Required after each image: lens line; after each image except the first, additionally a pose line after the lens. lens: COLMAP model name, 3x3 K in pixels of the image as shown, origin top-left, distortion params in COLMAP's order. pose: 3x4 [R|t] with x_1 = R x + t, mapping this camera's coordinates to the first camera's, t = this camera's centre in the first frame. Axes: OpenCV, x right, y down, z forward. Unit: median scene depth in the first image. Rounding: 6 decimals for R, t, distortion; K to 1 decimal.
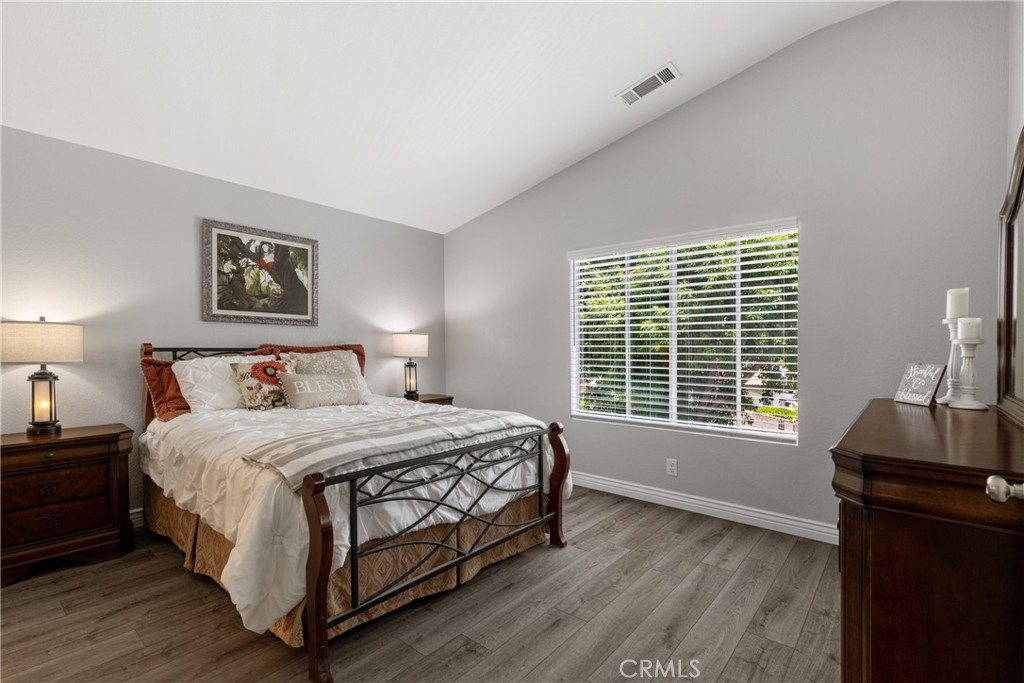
lens RADIAL K [[469.1, 0, 511.4], [0, 469.1, 345.5], [0, 0, 1]] dist [-0.000763, 0.000141]
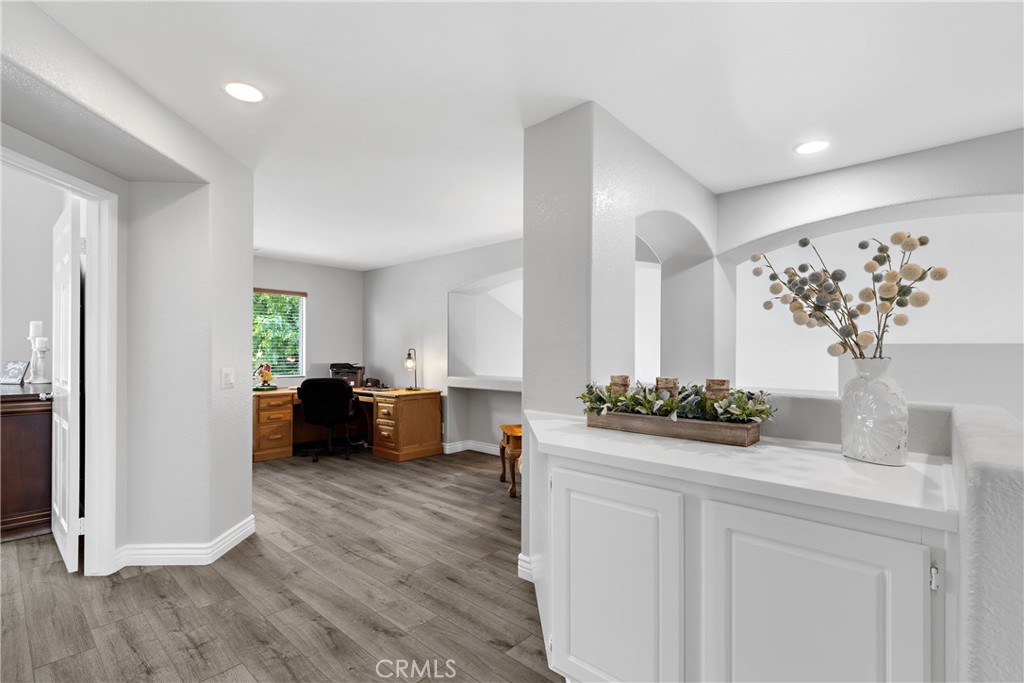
lens RADIAL K [[469.1, 0, 511.5], [0, 469.1, 347.1], [0, 0, 1]] dist [-0.000763, 0.000141]
pose [[0.033459, 0.002601, 0.999437, -0.904325], [0.006261, 0.999976, -0.002812, -0.000368], [-0.999420, 0.006352, 0.033442, -1.012994]]
